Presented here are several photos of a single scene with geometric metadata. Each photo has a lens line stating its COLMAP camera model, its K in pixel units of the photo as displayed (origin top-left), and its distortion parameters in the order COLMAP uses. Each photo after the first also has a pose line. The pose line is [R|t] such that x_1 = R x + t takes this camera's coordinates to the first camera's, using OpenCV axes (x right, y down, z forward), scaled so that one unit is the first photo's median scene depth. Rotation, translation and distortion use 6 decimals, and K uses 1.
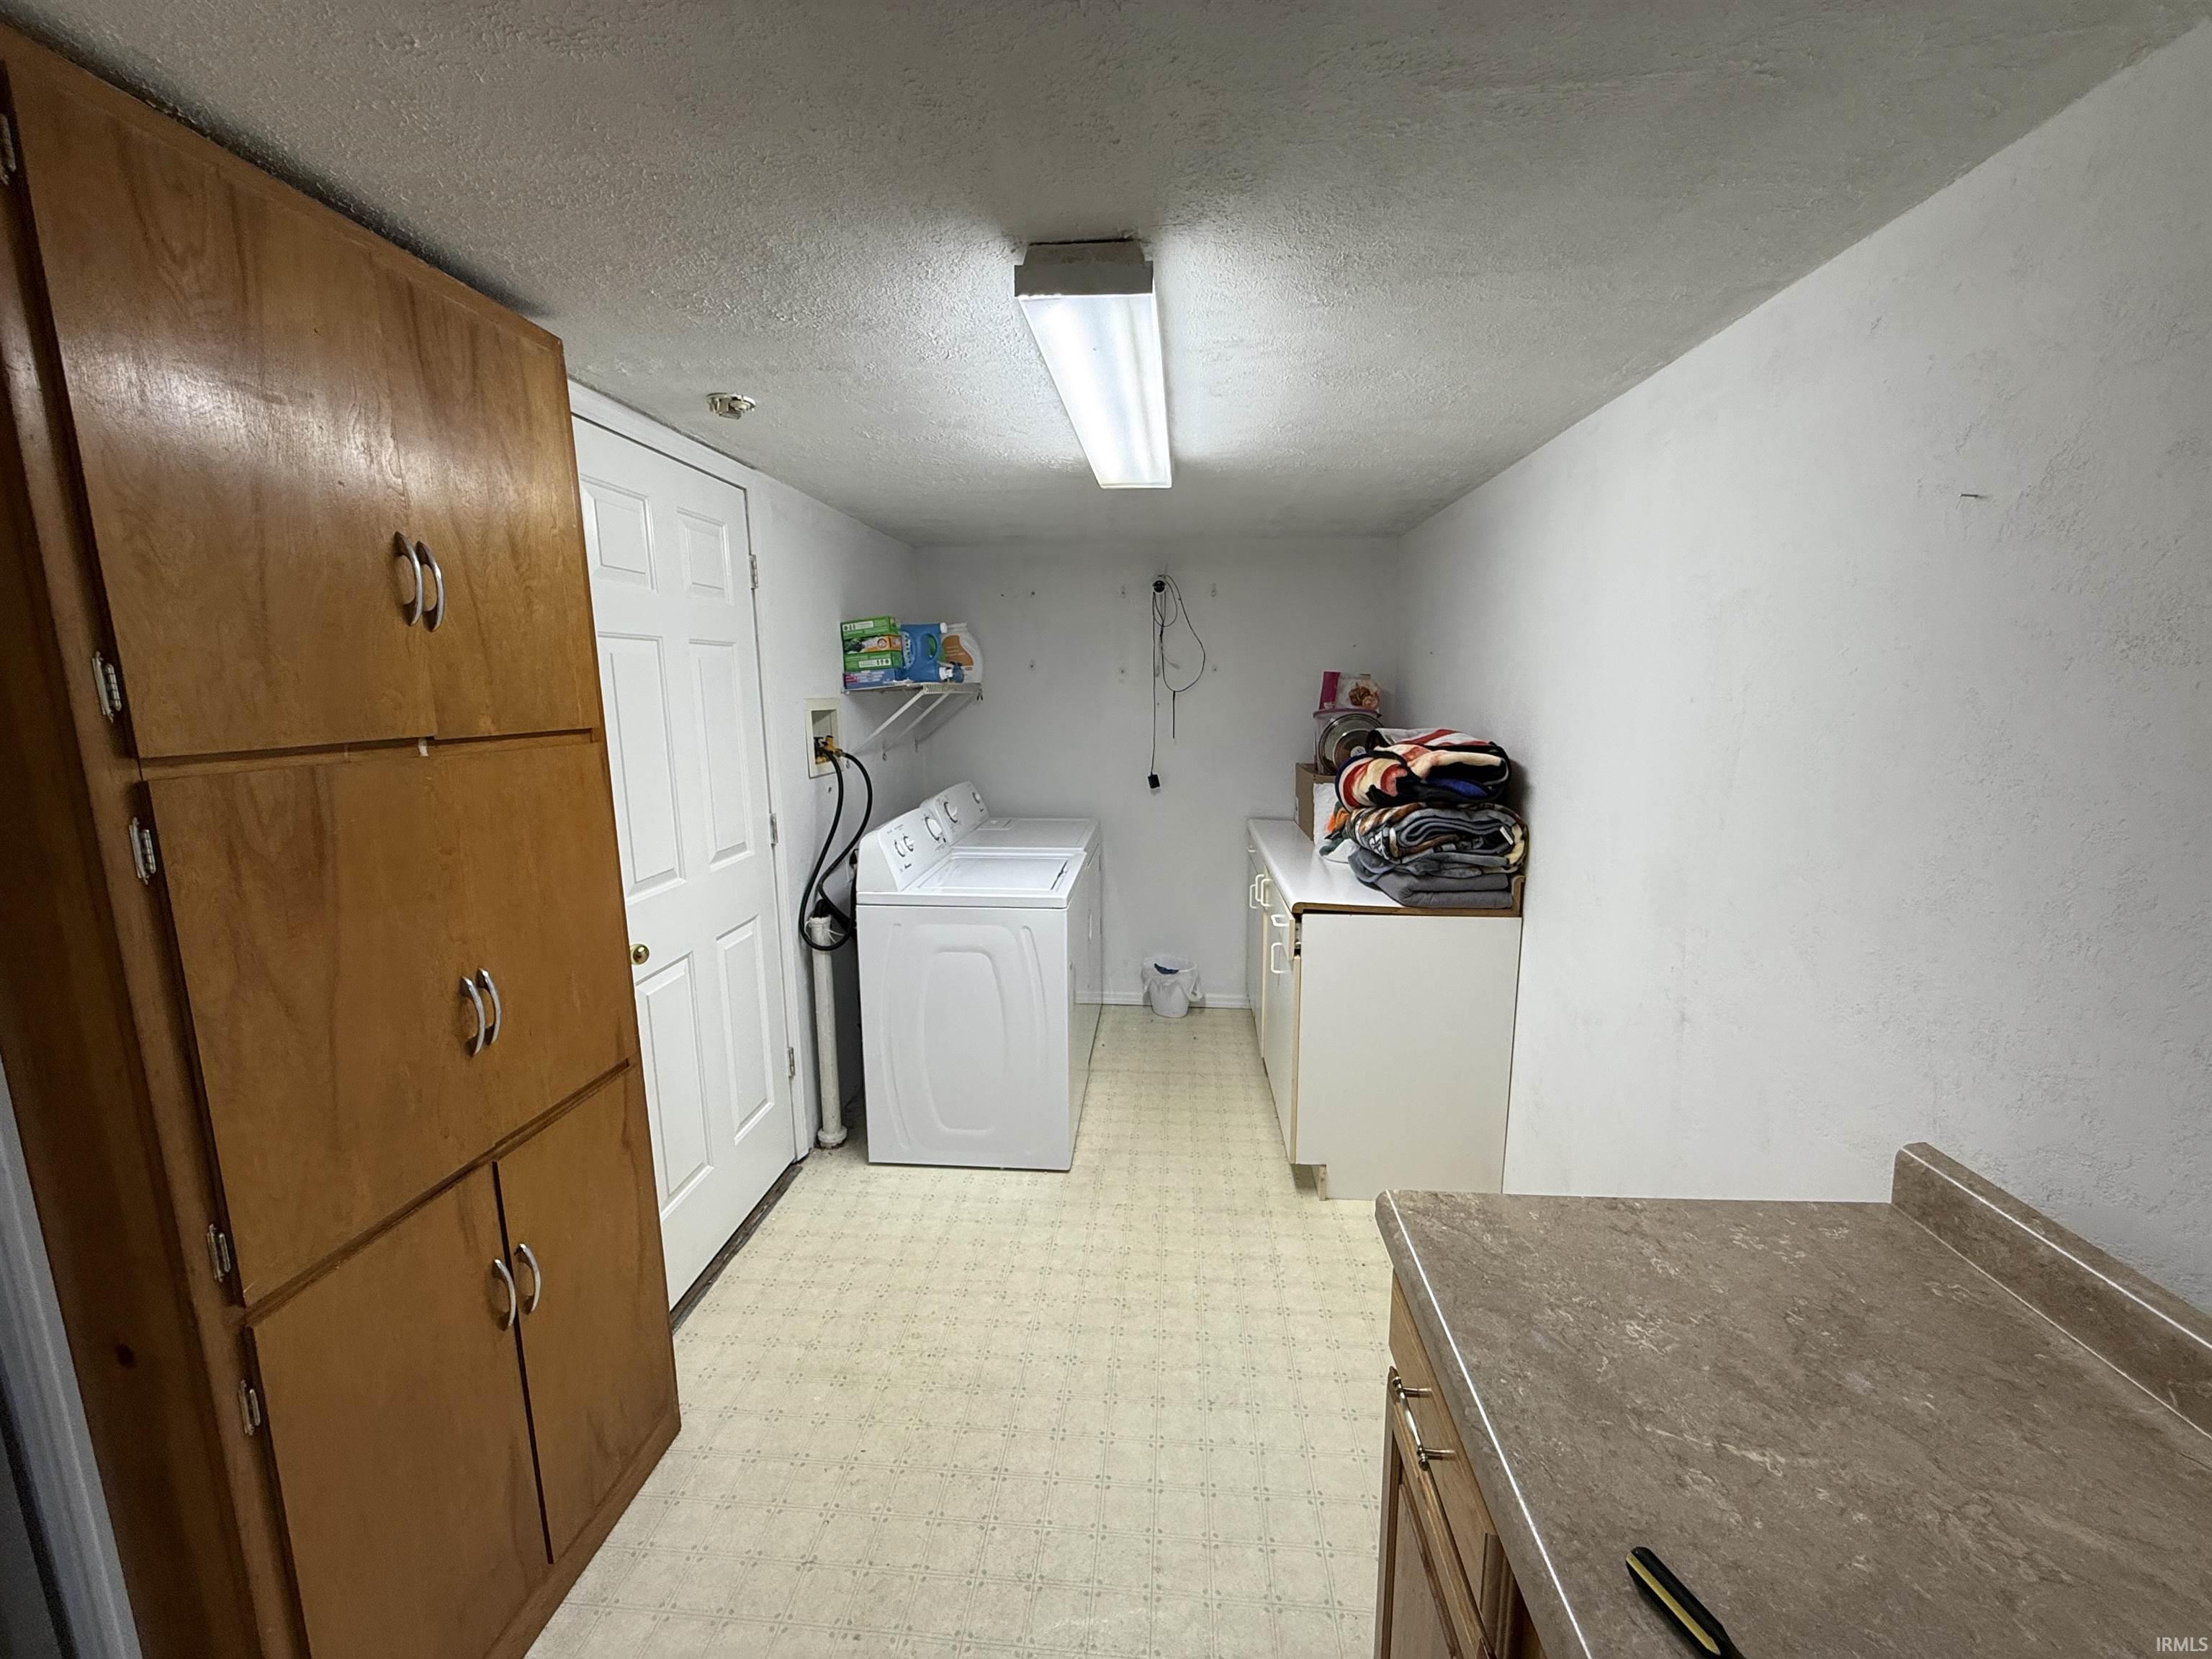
lens RADIAL K [[887.4, 0, 1104.6], [0, 887.4, 826.3], [0, 0, 1]] dist [0.000638, 0.000817]
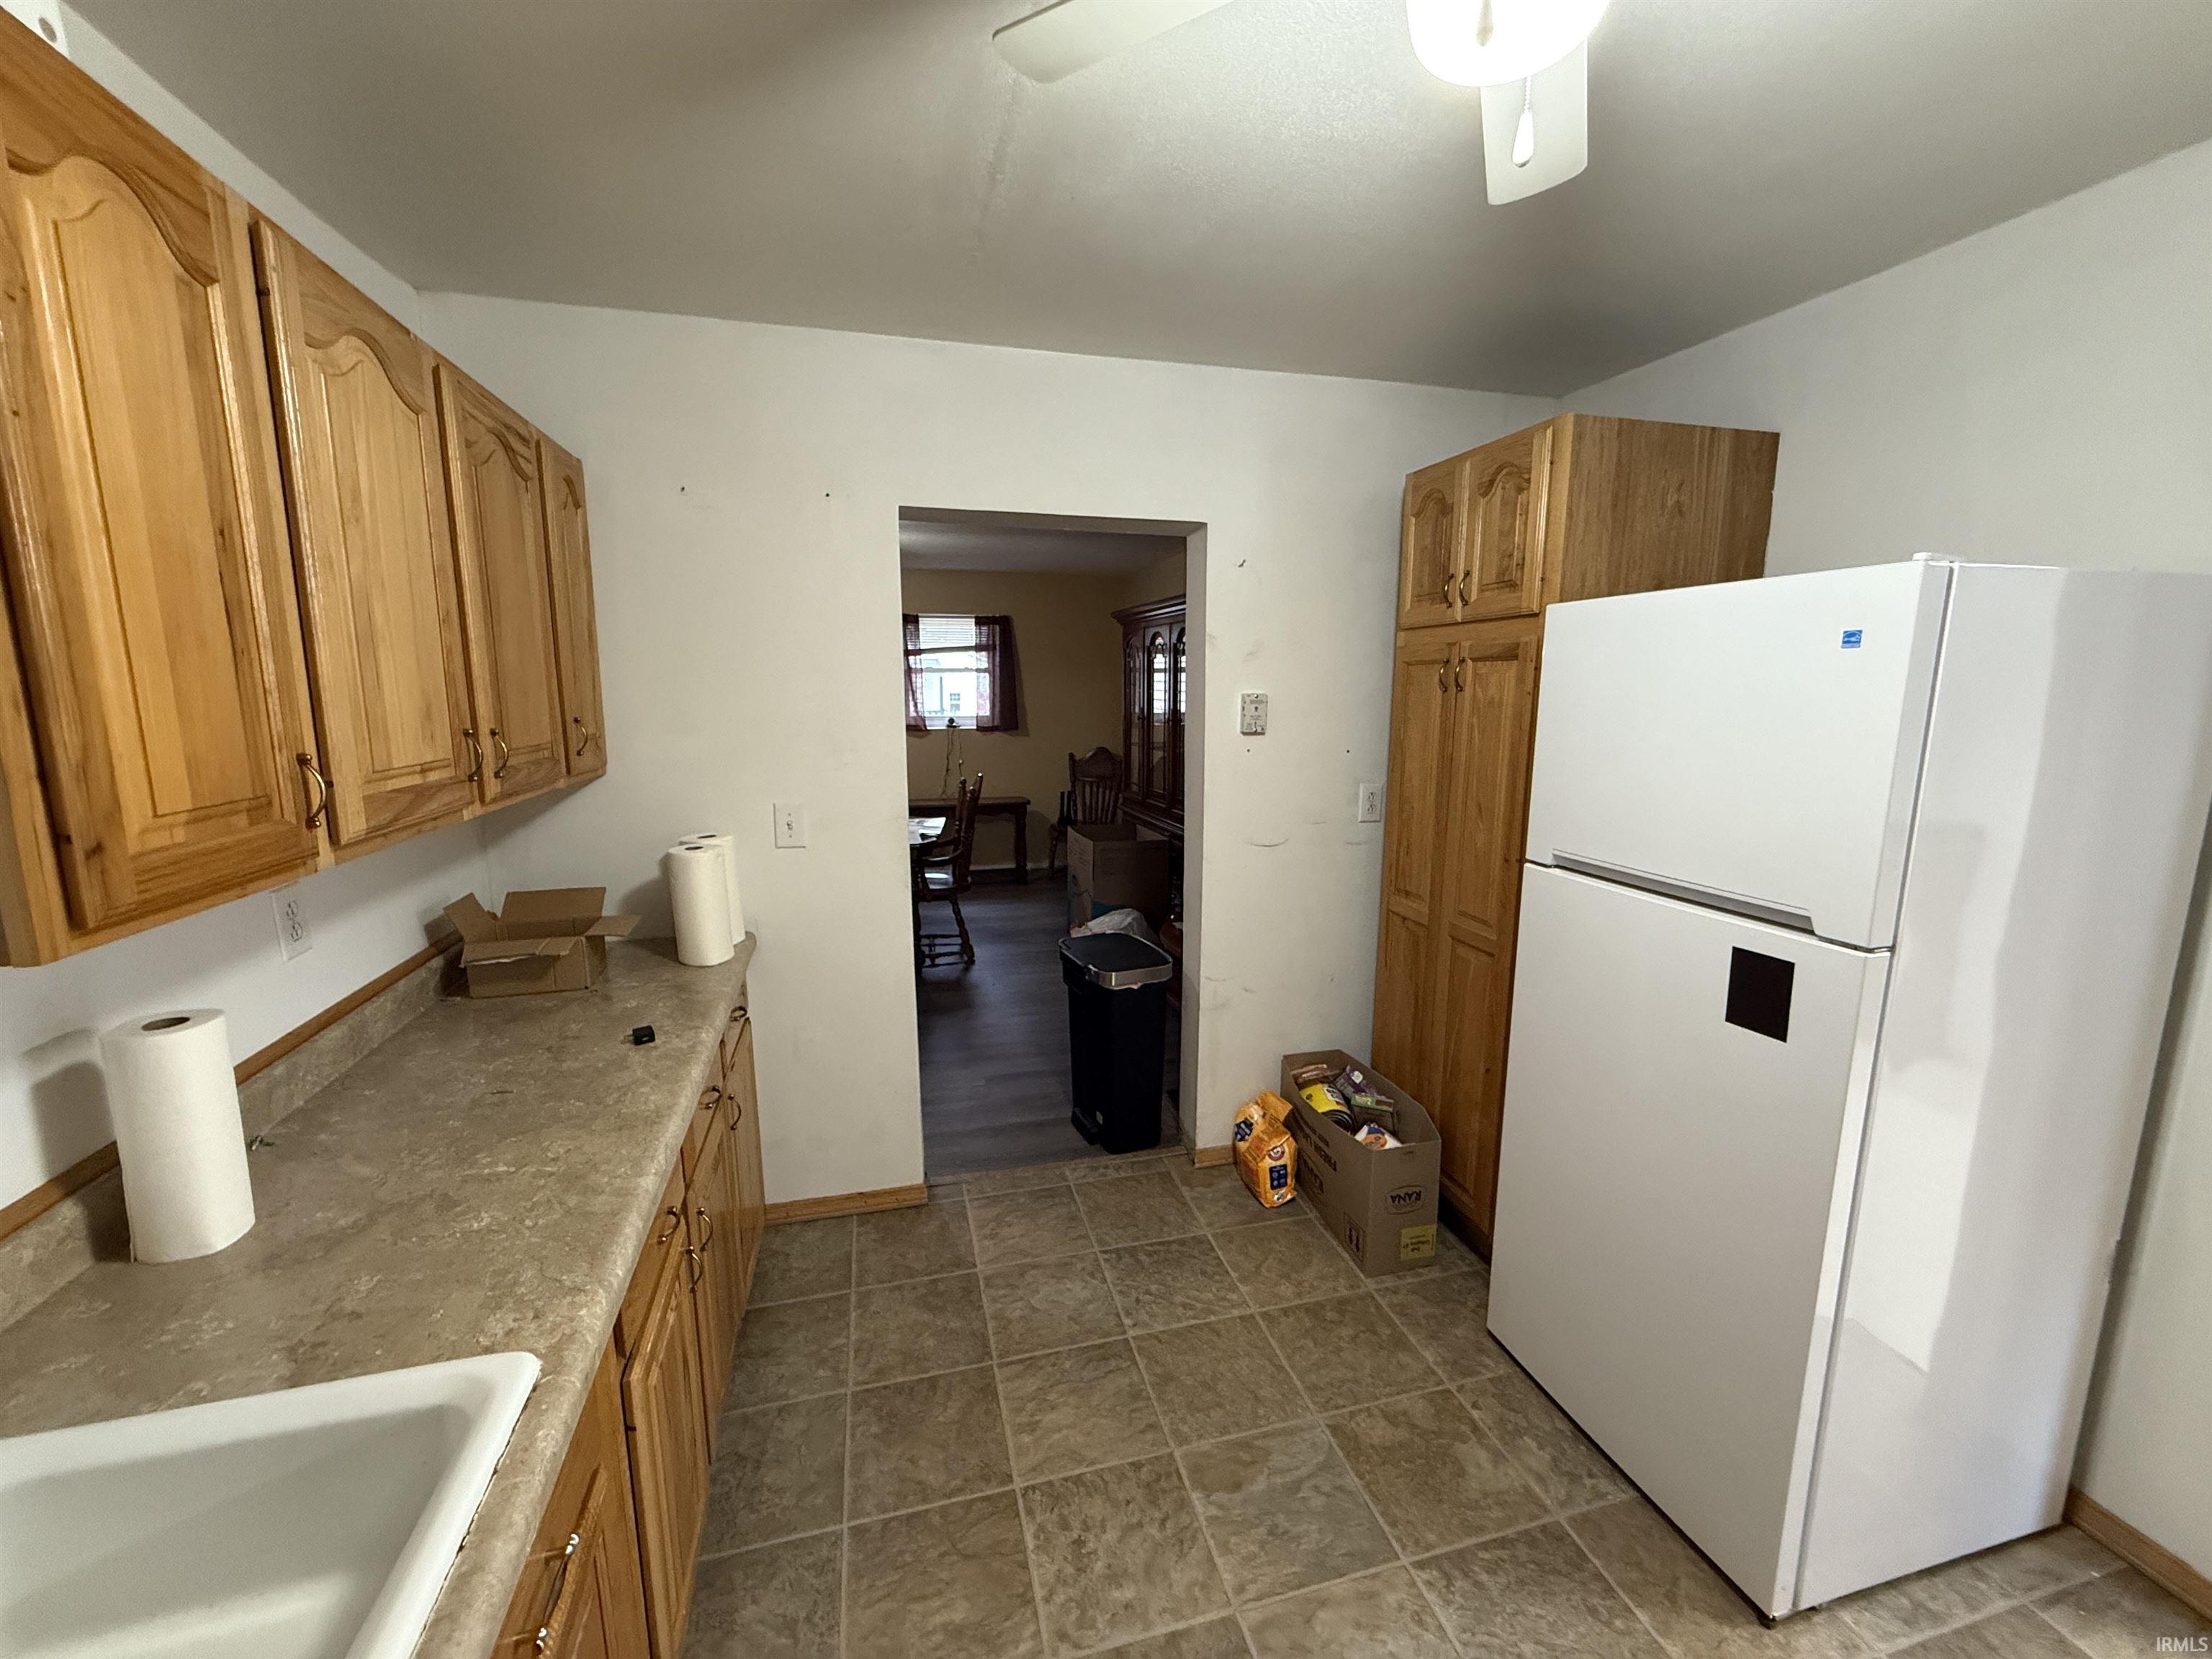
lens RADIAL K [[887.4, 0, 1102.2], [0, 887.4, 826.0], [0, 0, 1]] dist [0.000638, 0.000817]
pose [[-0.946894, 0.069634, -0.313914, 0.131345], [-0.037376, 0.945815, 0.322546, -0.481391], [0.319365, 0.317150, -0.892985, 2.593886]]
